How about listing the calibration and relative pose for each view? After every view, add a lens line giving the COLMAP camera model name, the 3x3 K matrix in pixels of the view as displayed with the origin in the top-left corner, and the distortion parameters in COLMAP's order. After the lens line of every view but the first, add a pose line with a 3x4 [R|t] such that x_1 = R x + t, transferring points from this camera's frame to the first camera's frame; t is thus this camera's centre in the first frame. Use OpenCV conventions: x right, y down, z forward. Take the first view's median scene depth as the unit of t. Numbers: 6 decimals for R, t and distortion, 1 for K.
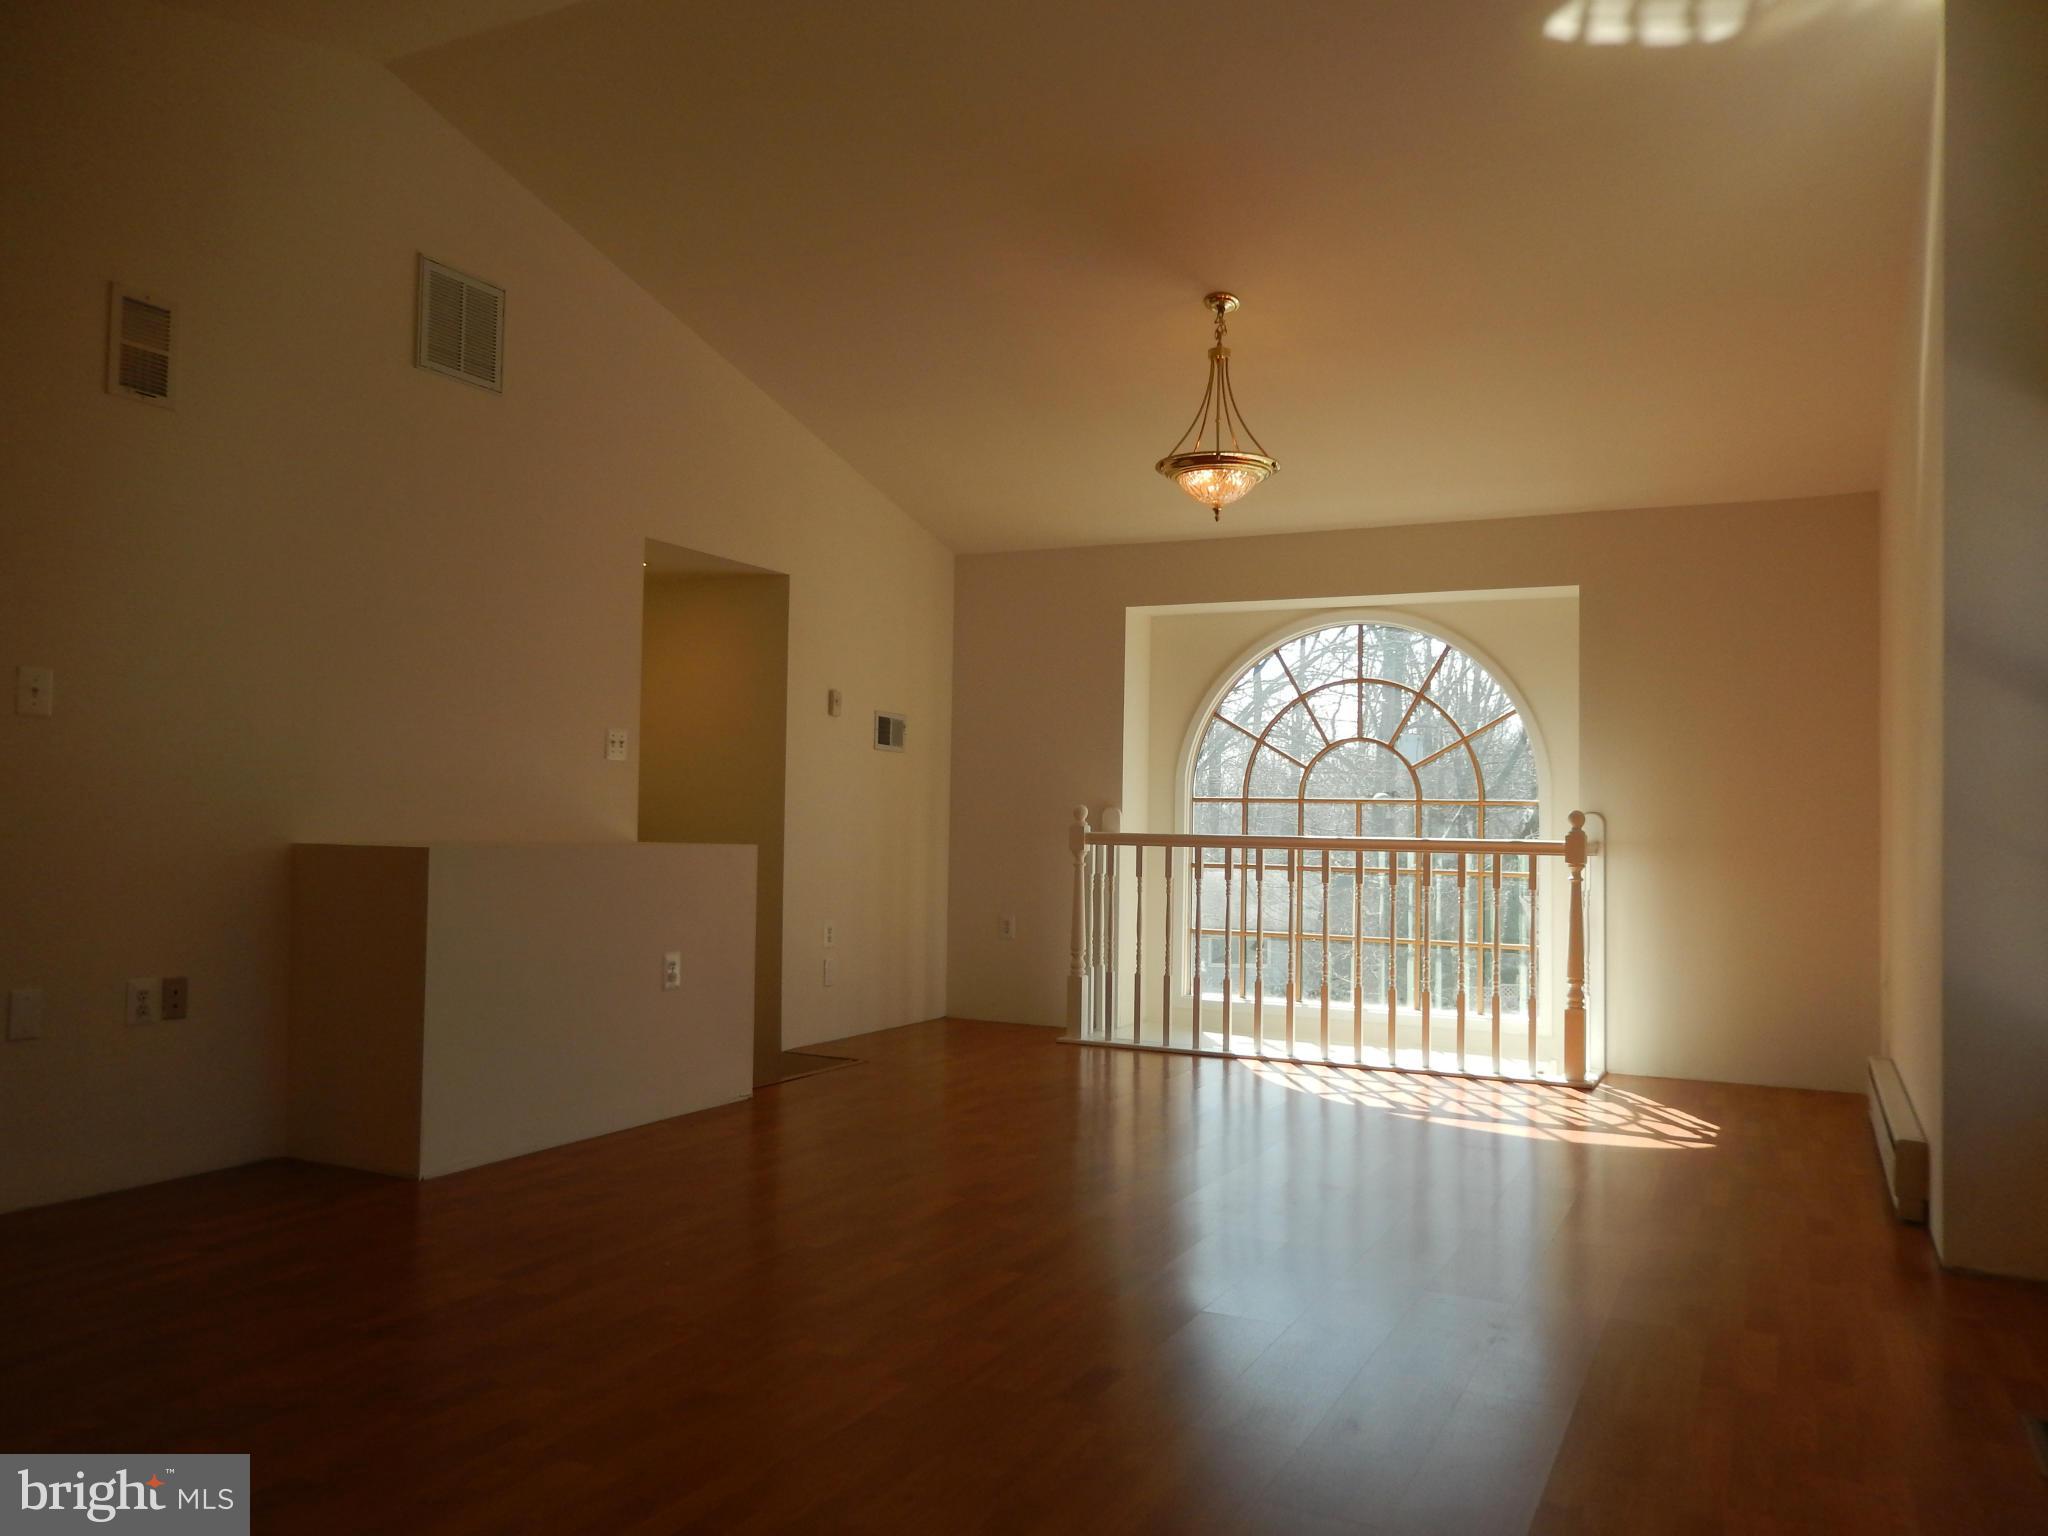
lens RADIAL K [[1535.8, 0, 1028.7], [0, 1535.8, 773.9], [0, 0, 1]] dist [-0.003277, -0.009314]
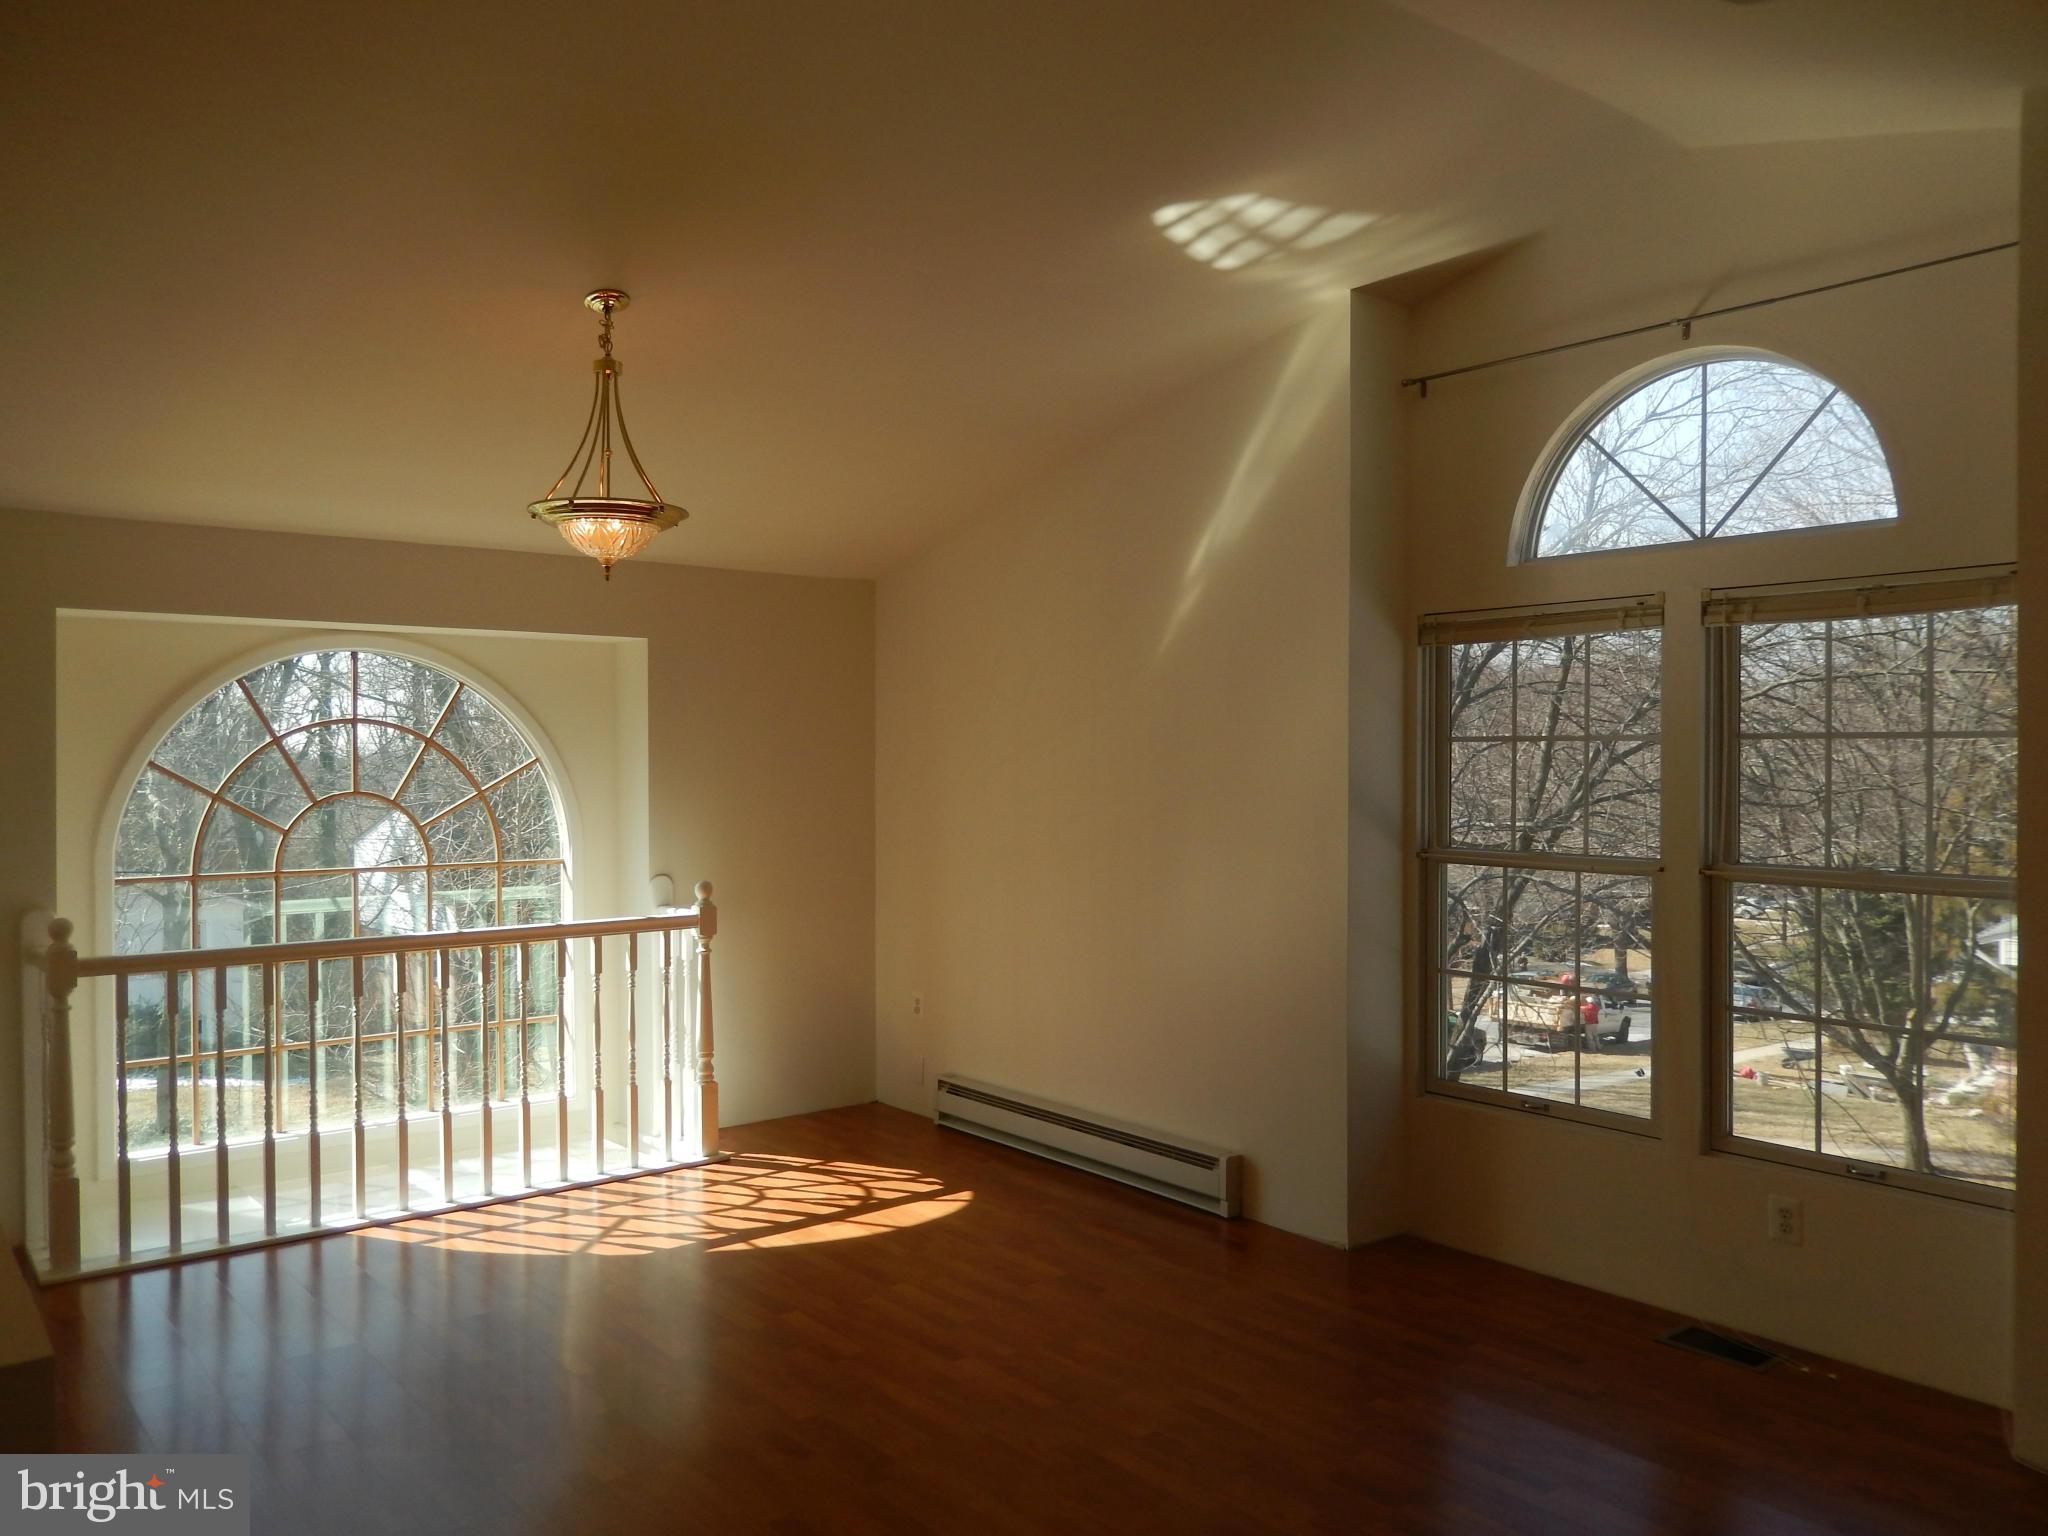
lens RADIAL K [[1535.8, 0, 1028.9], [0, 1535.8, 759.7], [0, 0, 1]] dist [-0.003277, -0.009314]
pose [[0.417561, -0.025587, 0.908289, -0.402778], [-0.019511, 0.999120, 0.037116, -0.084395], [-0.908440, -0.033220, 0.416694, 0.369282]]
